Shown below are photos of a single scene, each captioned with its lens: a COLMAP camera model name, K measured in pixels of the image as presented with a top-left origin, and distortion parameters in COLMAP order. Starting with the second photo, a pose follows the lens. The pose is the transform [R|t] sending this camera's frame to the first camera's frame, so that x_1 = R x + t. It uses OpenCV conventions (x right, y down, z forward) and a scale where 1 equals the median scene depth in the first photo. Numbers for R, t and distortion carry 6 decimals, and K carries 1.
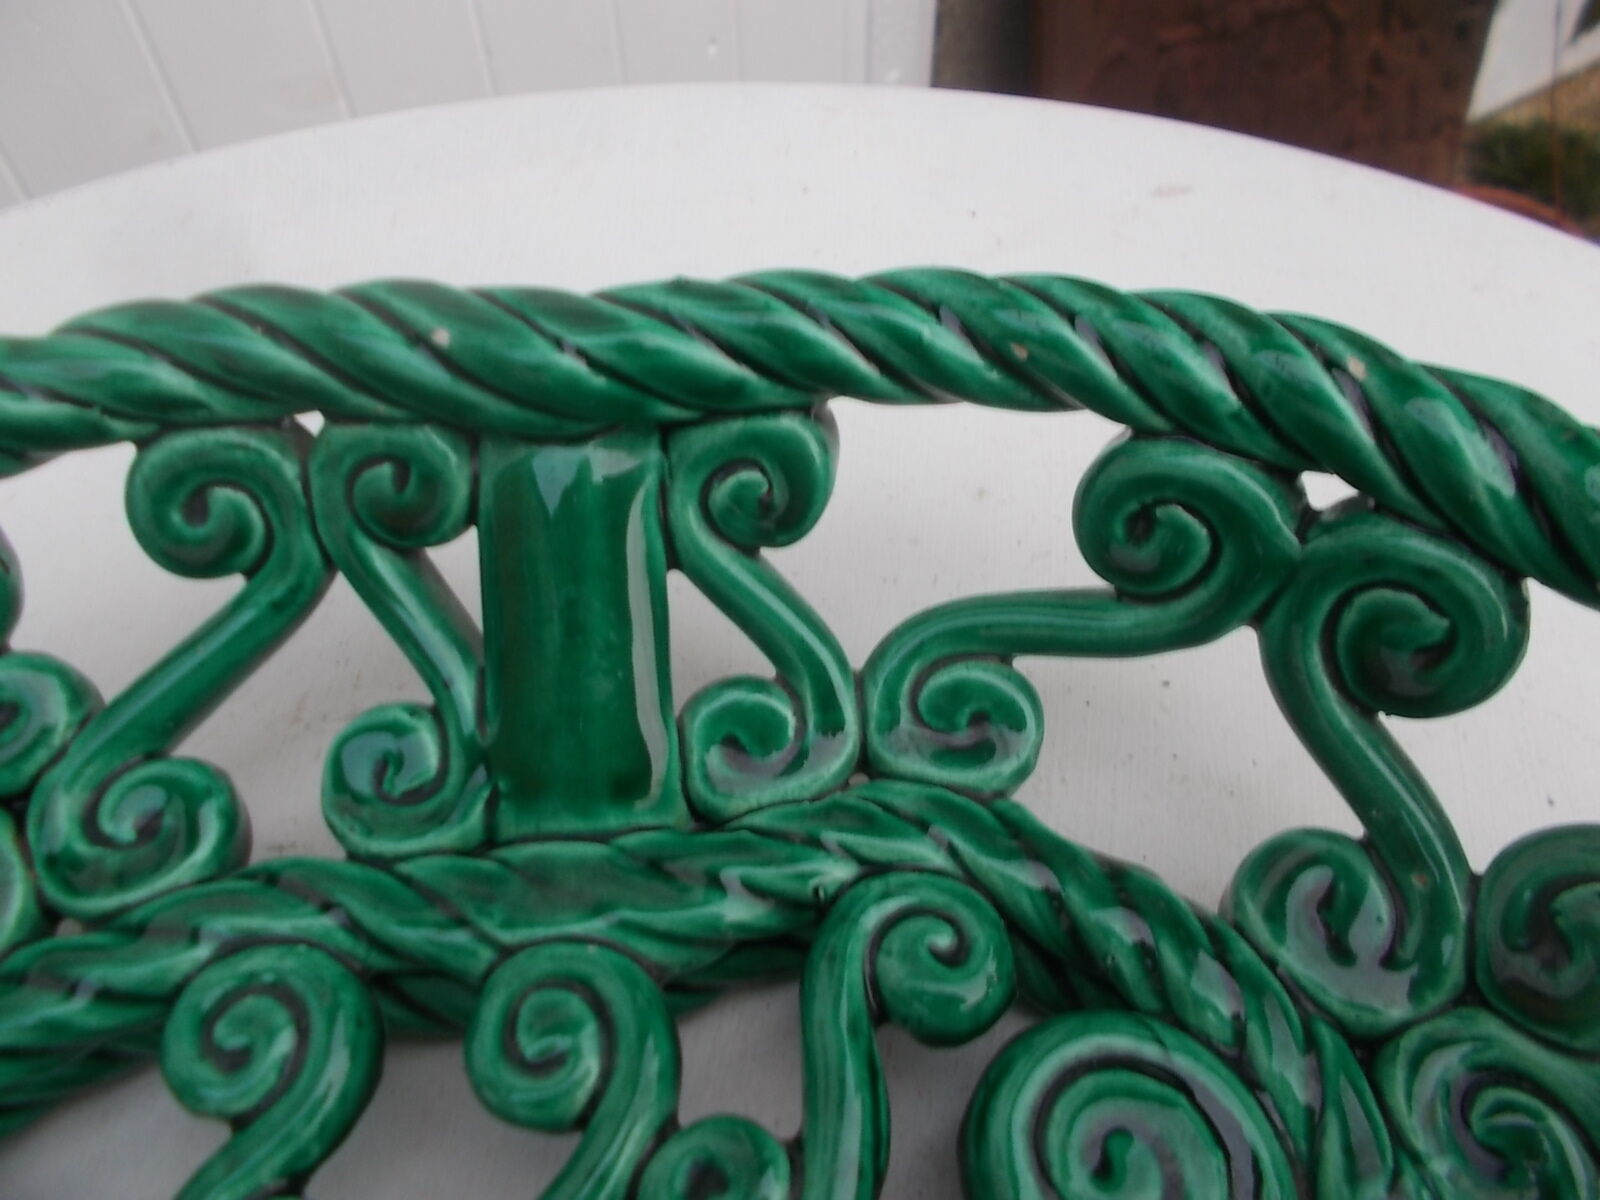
lens RADIAL K [[1221.5, 0, 804.2], [0, 1221.5, 589.4], [0, 0, 1]] dist [0.001332, 0.000949]
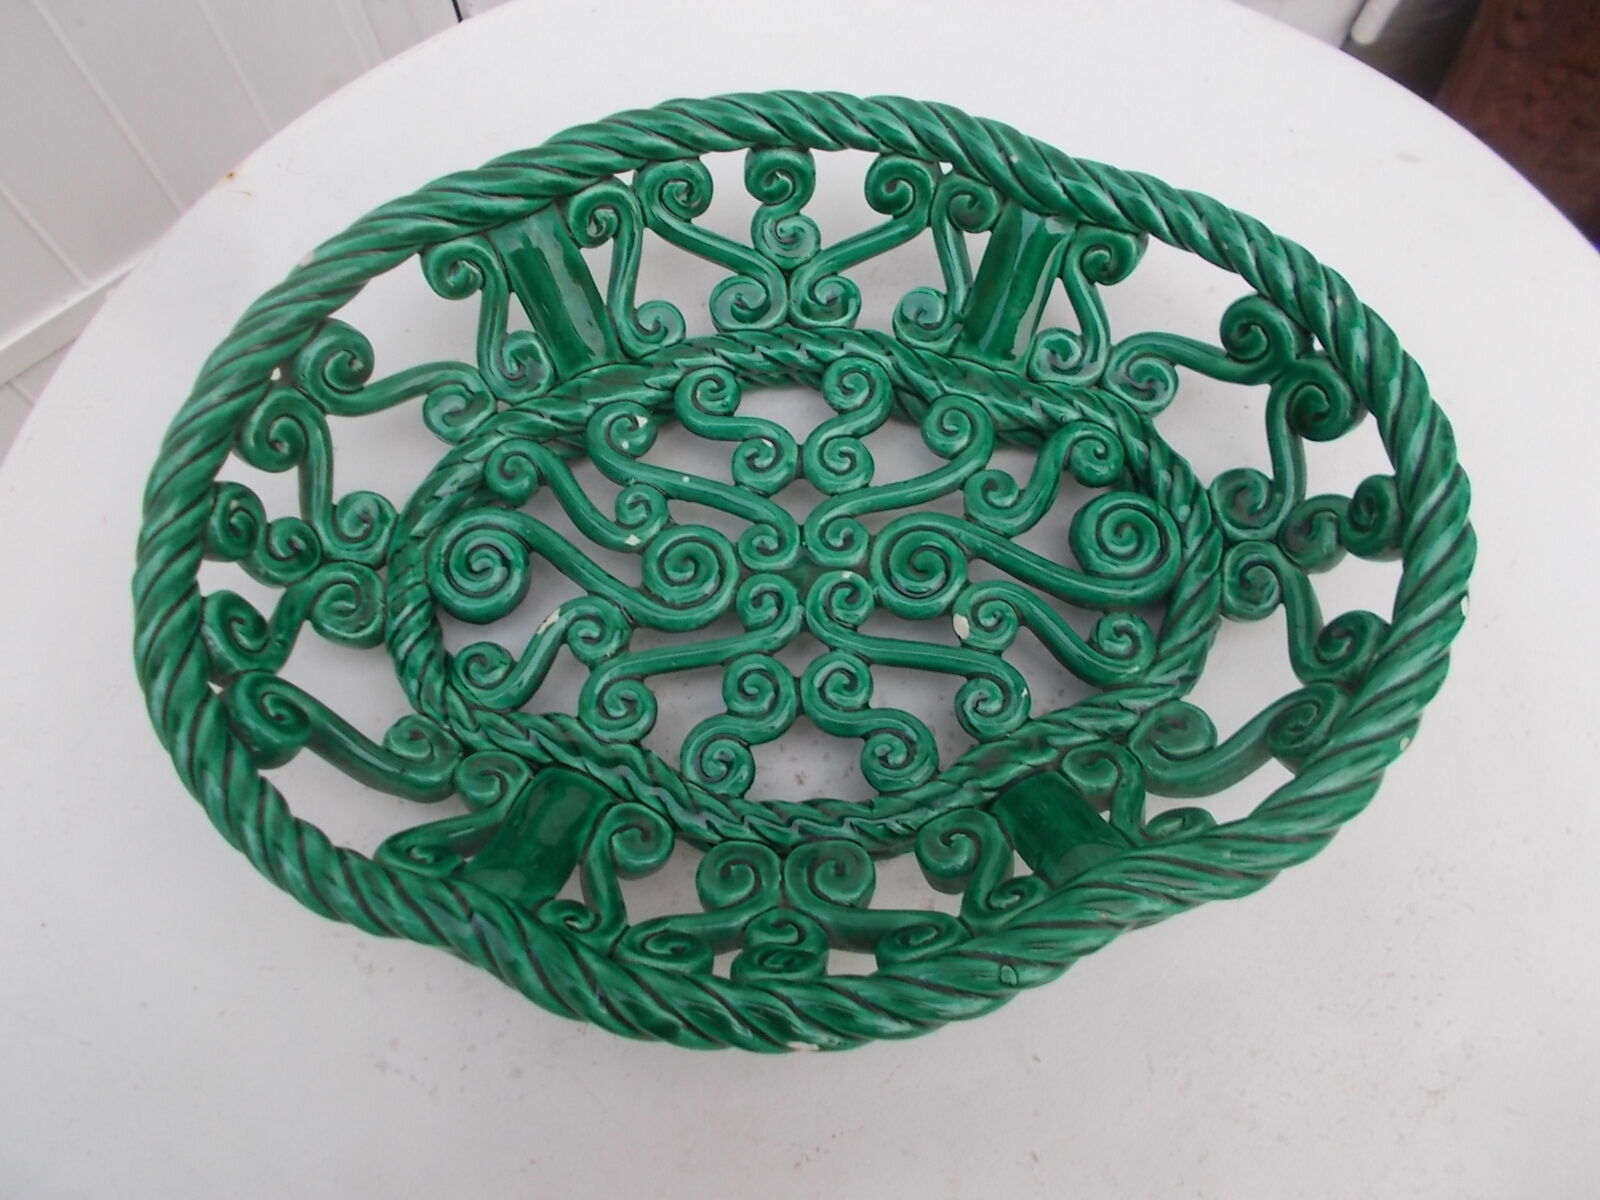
lens RADIAL K [[1221.5, 0, 804.2], [0, 1221.5, 589.4], [0, 0, 1]] dist [0.001332, 0.000949]
pose [[0.909192, 0.395206, -0.131082, -0.003985], [-0.345350, 0.891620, 0.292826, -0.000131], [0.232602, -0.220966, 0.947138, -1.649229]]
